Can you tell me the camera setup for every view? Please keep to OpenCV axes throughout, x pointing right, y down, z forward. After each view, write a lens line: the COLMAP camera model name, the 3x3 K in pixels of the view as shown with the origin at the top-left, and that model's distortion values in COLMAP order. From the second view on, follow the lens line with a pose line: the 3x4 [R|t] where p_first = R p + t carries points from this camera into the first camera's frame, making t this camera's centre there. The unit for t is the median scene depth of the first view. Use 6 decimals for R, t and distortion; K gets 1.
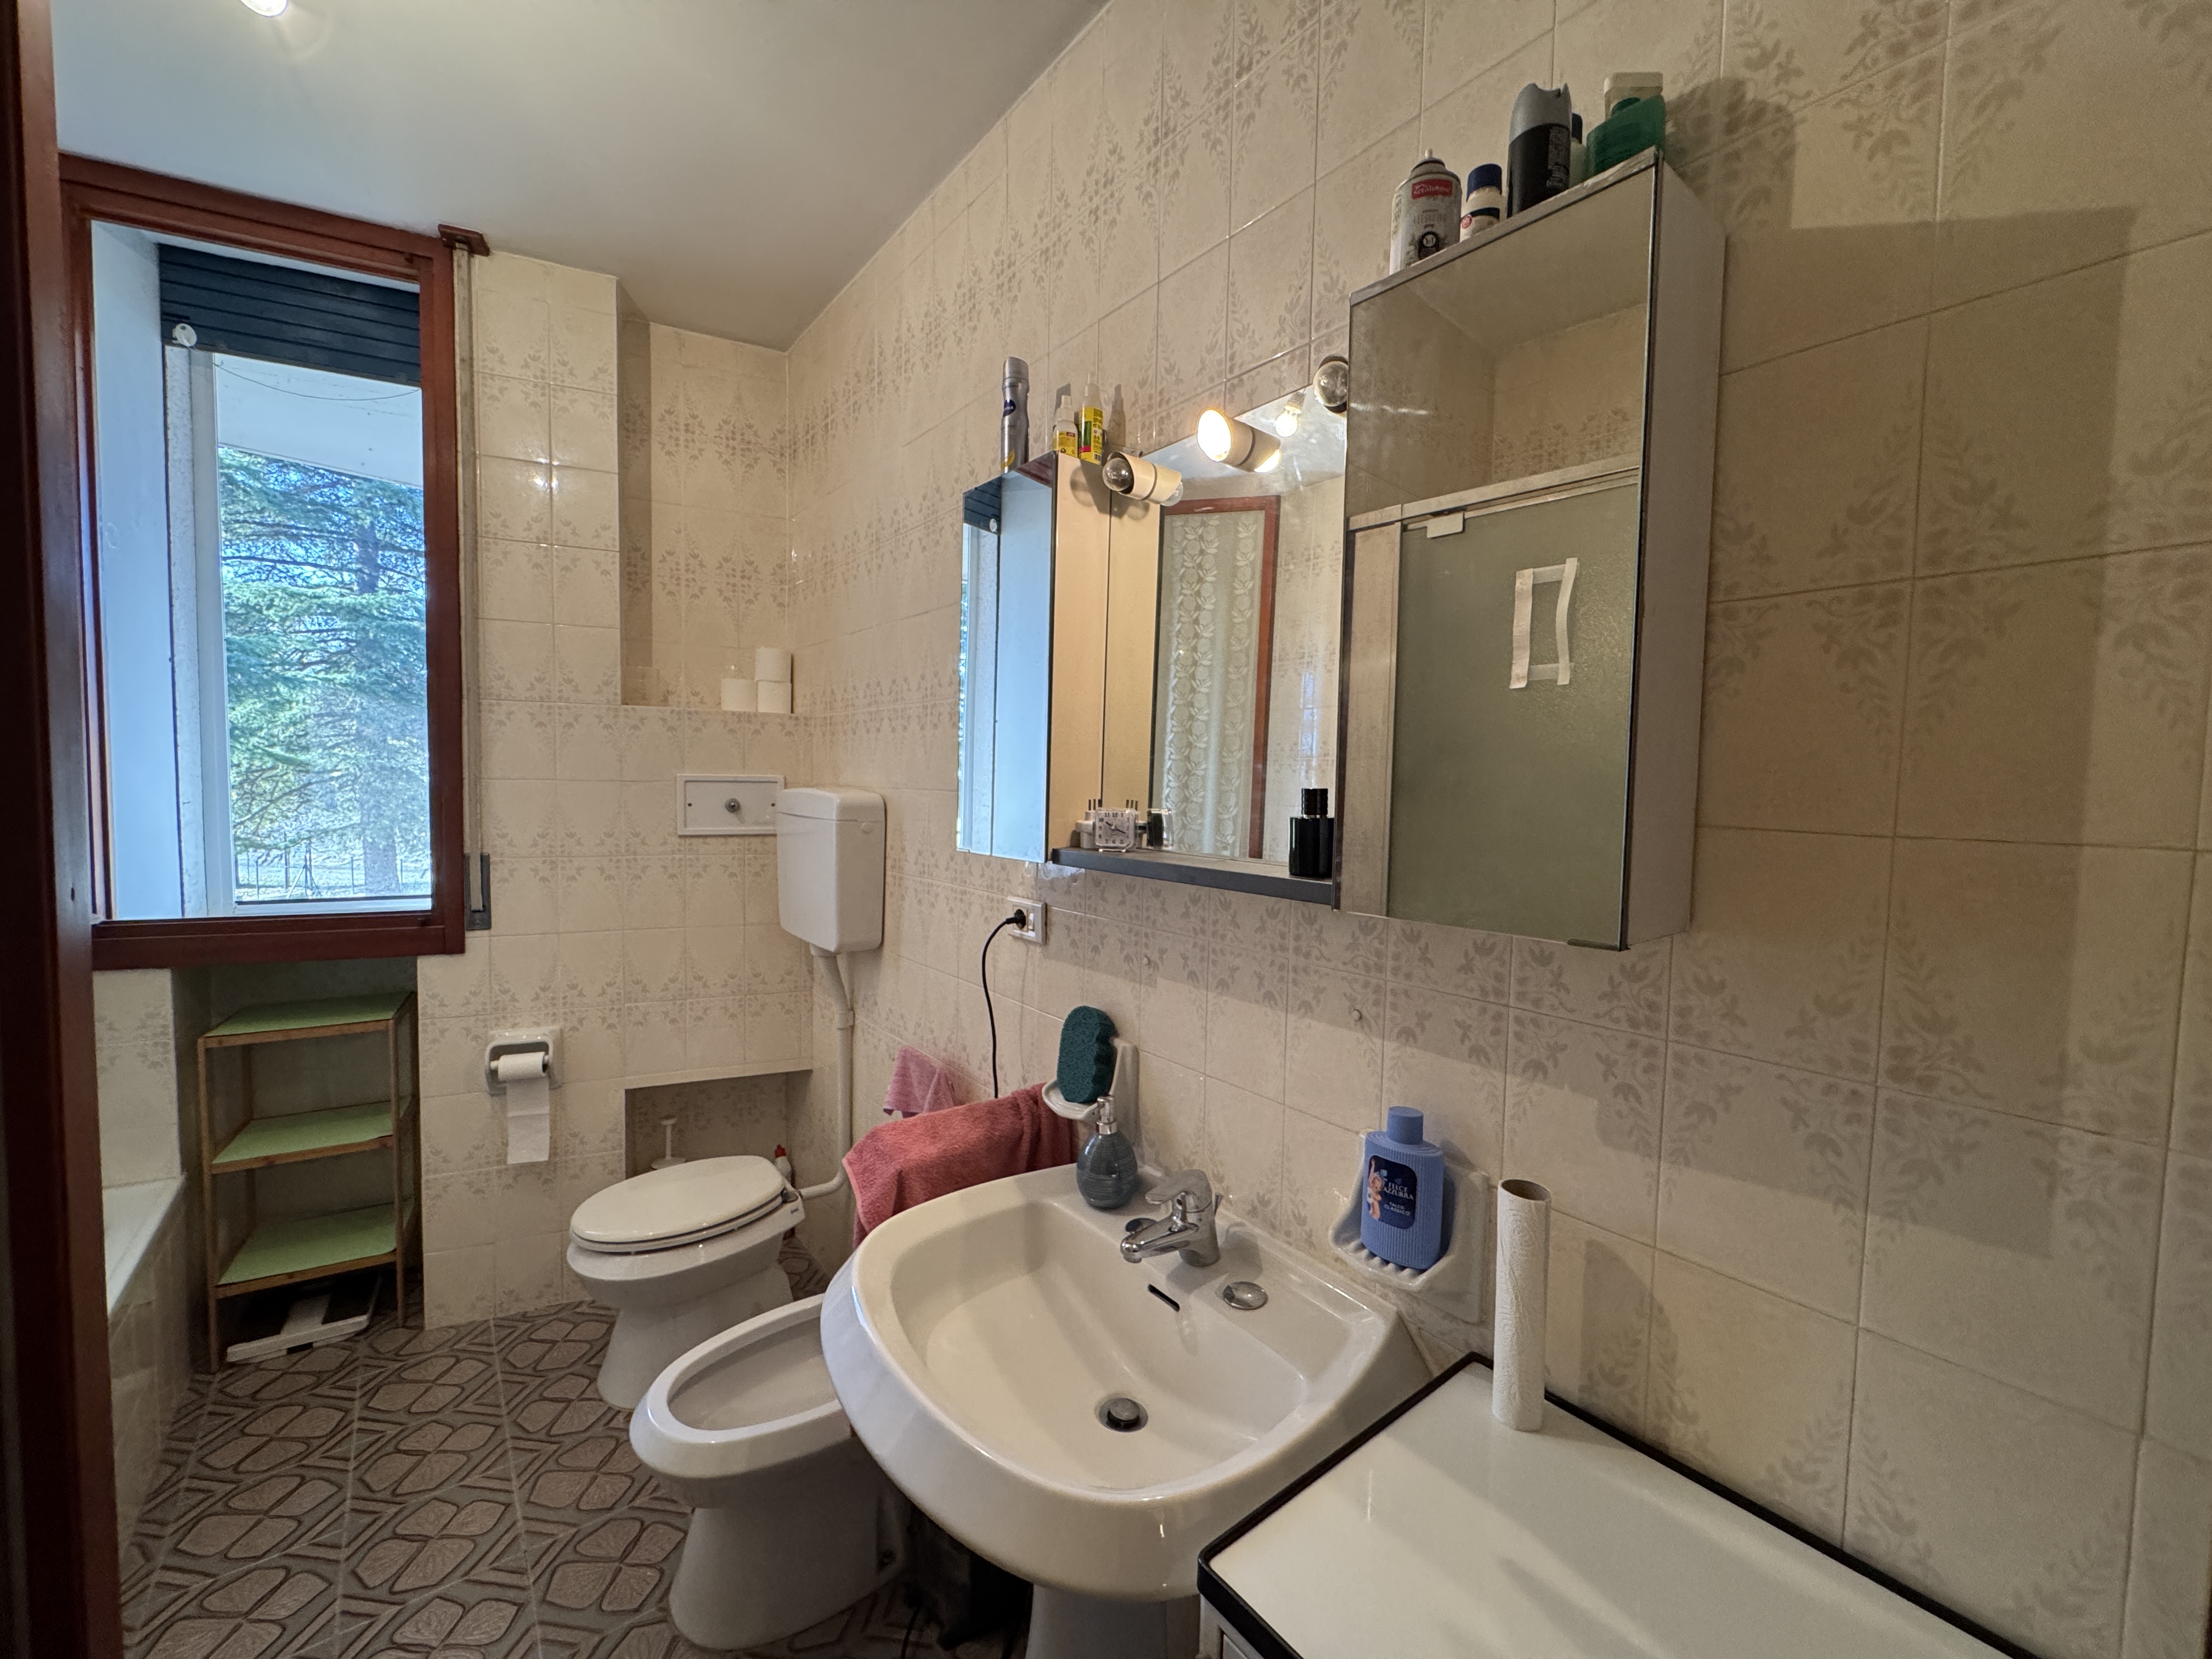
lens RADIAL K [[877.5, 0, 1110.2], [0, 877.5, 821.8], [0, 0, 1]] dist [-0.003043, 0.000235]
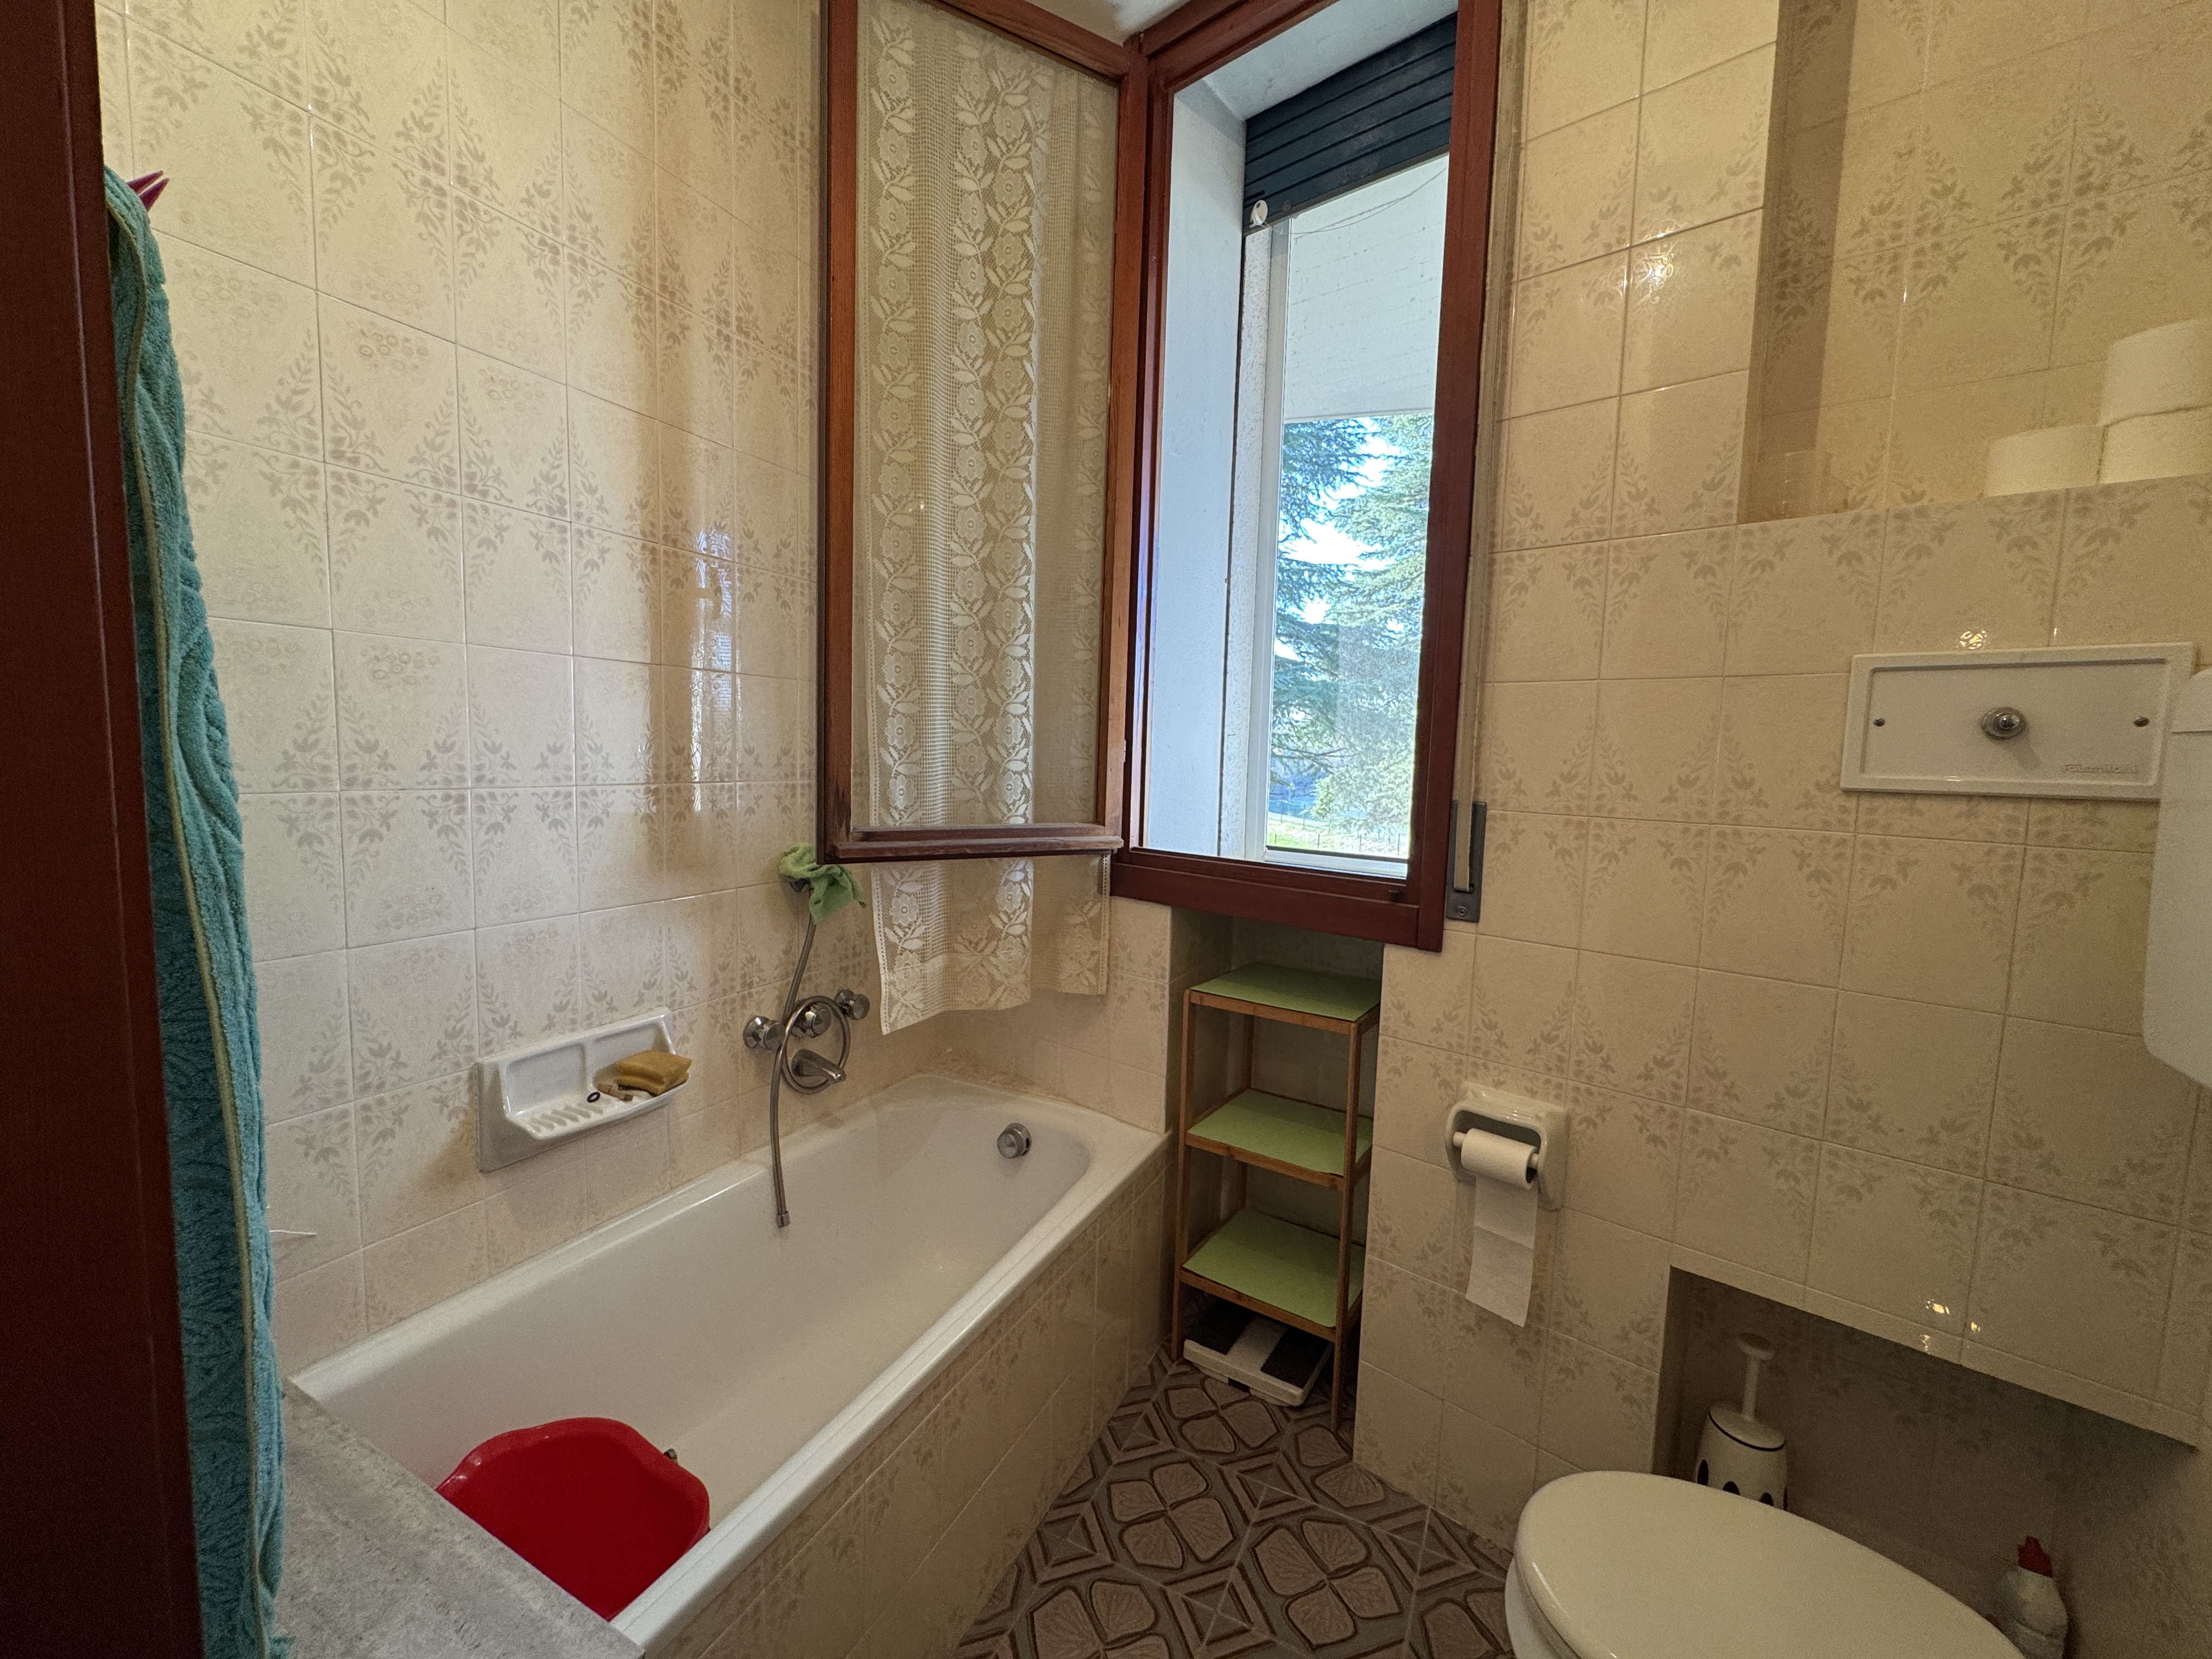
lens RADIAL K [[877.5, 0, 1104.5], [0, 877.5, 831.2], [0, 0, 1]] dist [-0.003043, 0.000235]
pose [[0.413910, 0.072362, -0.907437, -0.251774], [-0.066916, 0.996557, 0.048946, 0.044233], [0.907855, 0.040462, 0.417327, 0.492140]]
